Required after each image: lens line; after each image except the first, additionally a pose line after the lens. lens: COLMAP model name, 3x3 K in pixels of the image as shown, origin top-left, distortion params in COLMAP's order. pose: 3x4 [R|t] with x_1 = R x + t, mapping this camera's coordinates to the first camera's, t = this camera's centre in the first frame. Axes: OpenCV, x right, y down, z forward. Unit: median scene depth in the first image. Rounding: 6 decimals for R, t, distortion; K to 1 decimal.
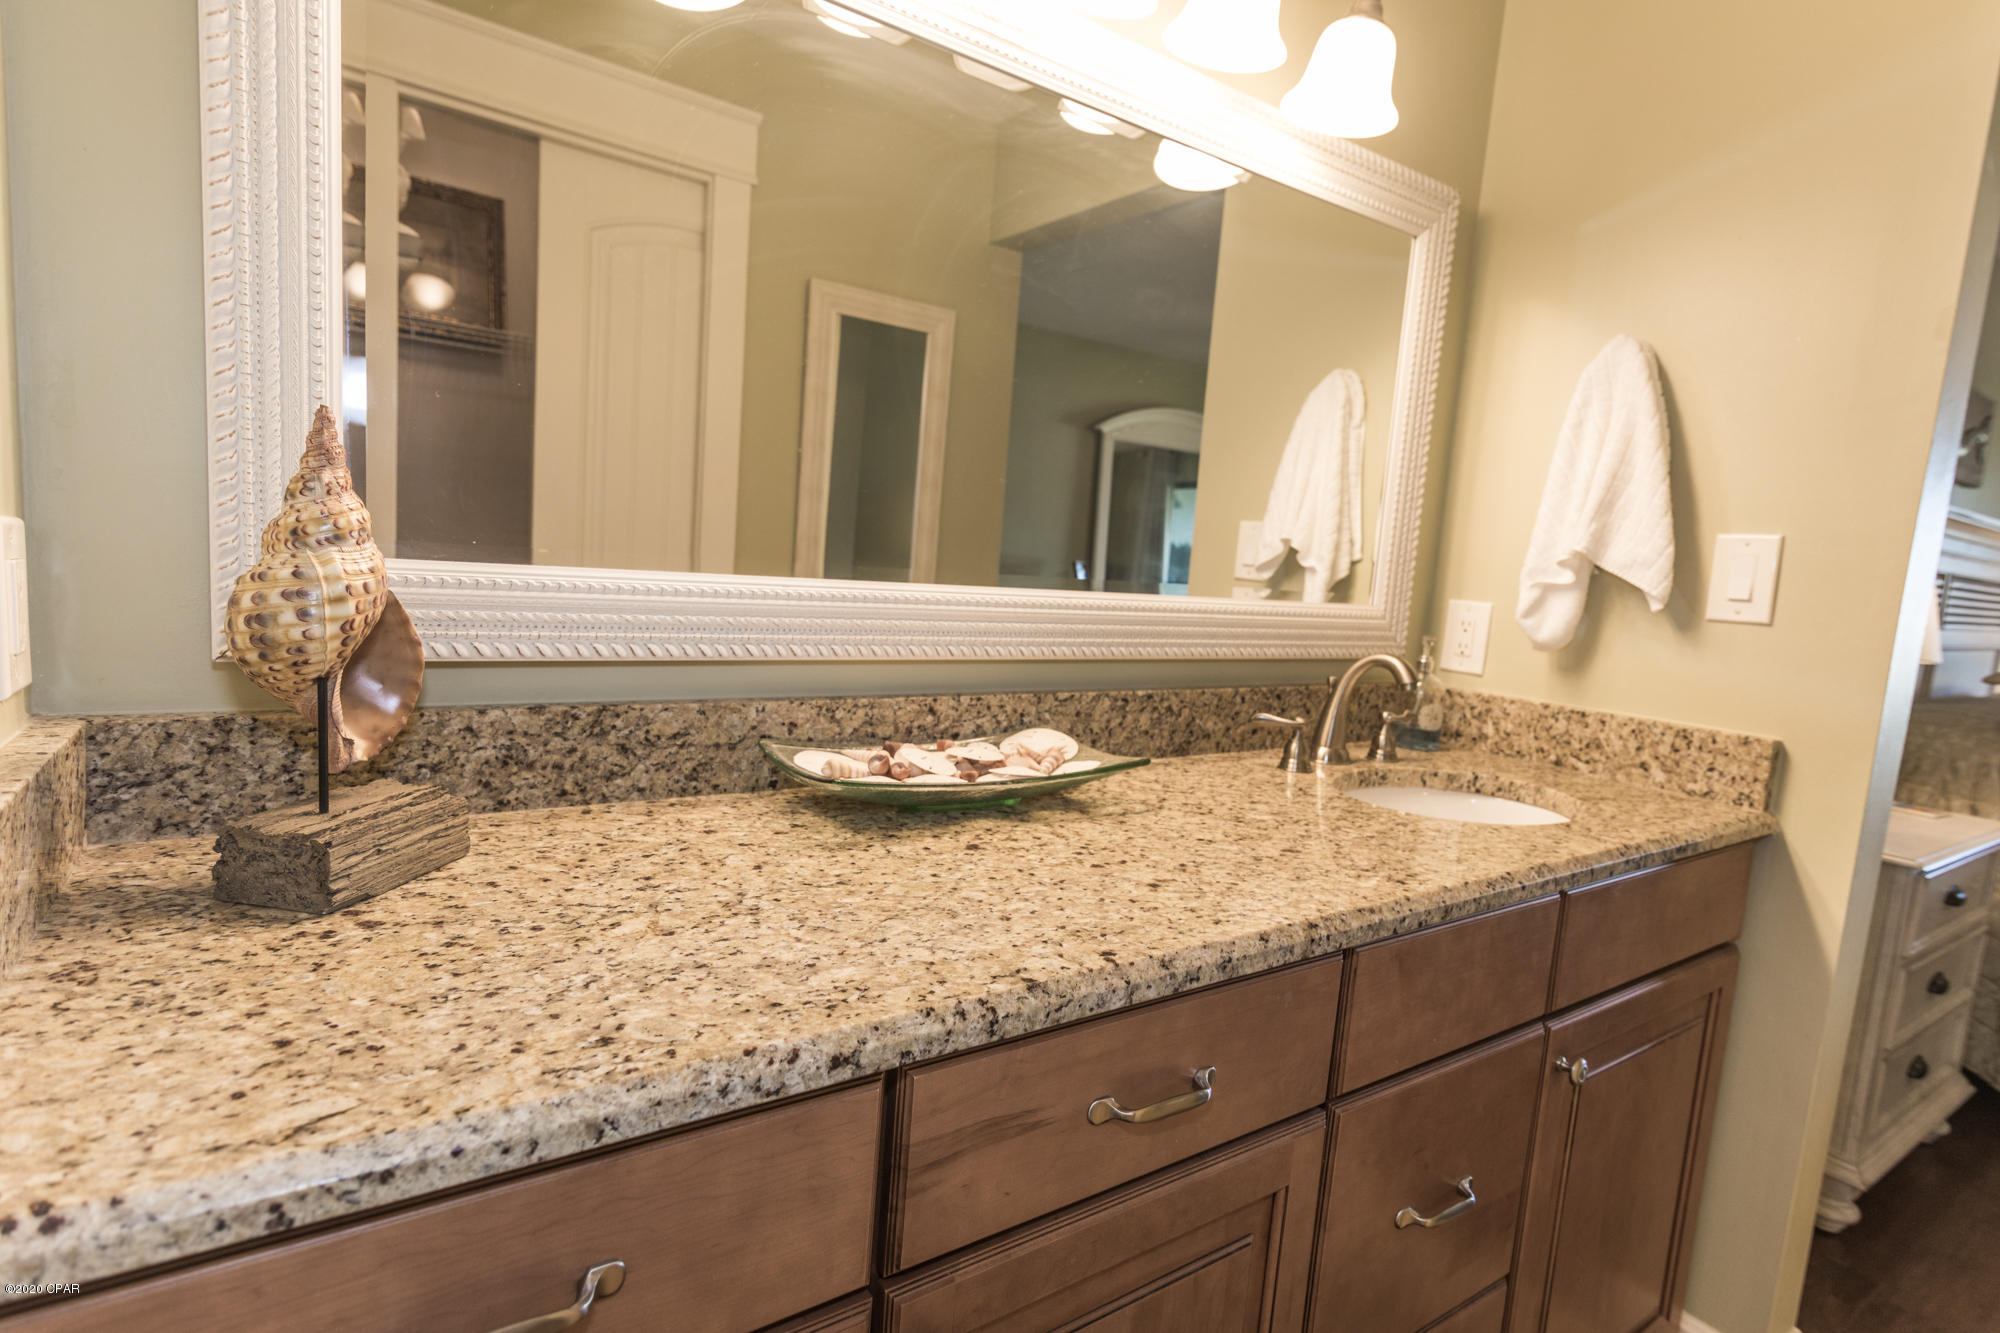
lens RADIAL K [[957.6, 0, 994.1], [0, 957.6, 667.0], [0, 0, 1]] dist [0.001813, -0.000002]
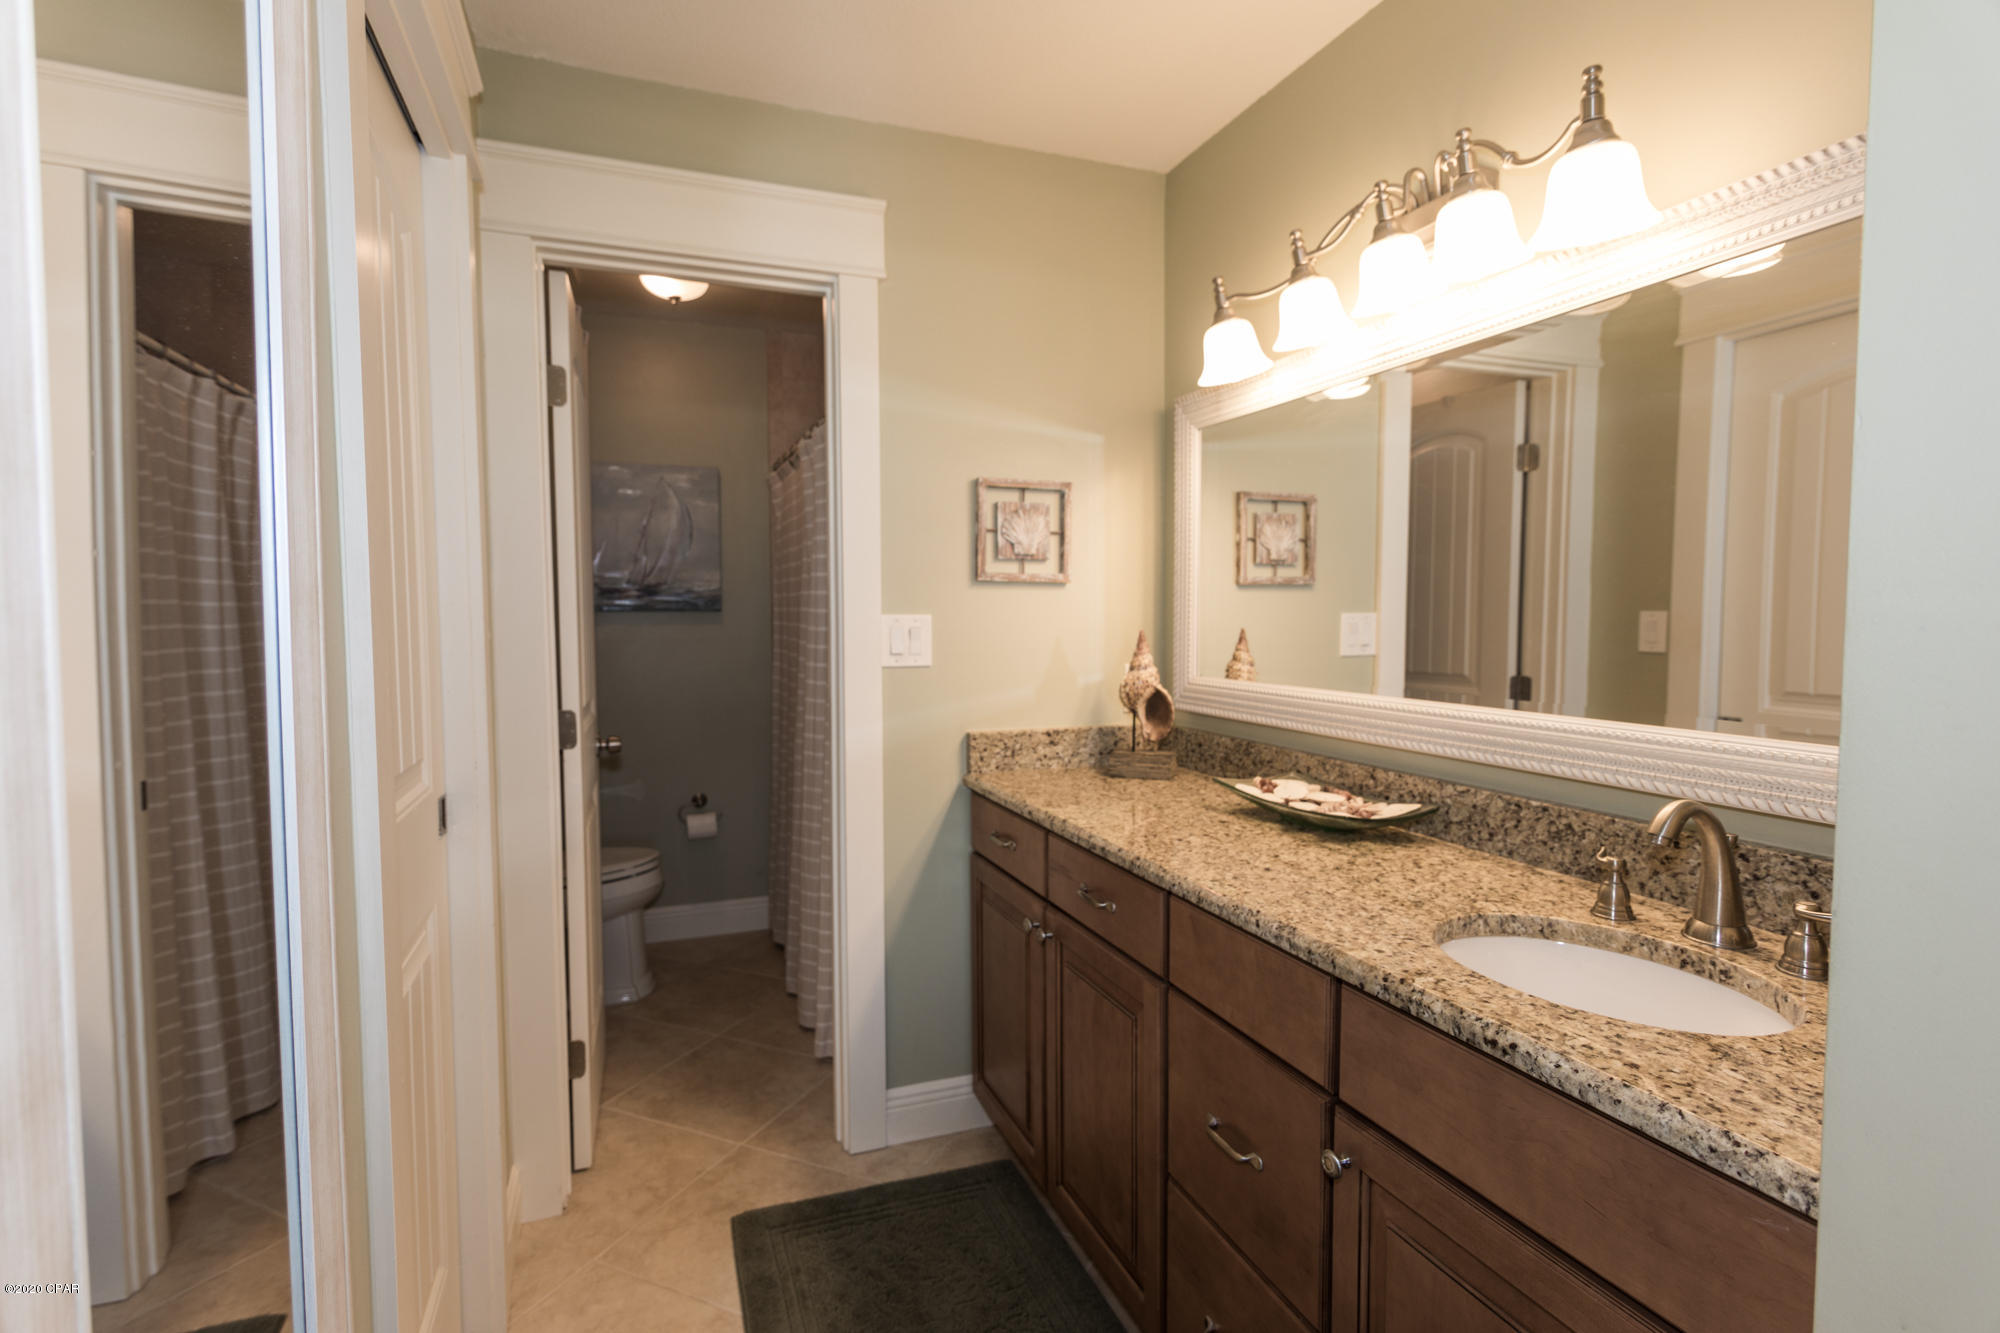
lens RADIAL K [[1004.8, 0, 1000.0], [0, 1004.8, 666.5], [0, 0, 1]] dist [-0.000232, 0.000218]
pose [[-0.216272, -0.008562, -0.976296, 1.420519], [-0.119635, 0.992658, 0.017796, -0.075778], [0.968976, 0.120648, -0.215708, 0.649393]]
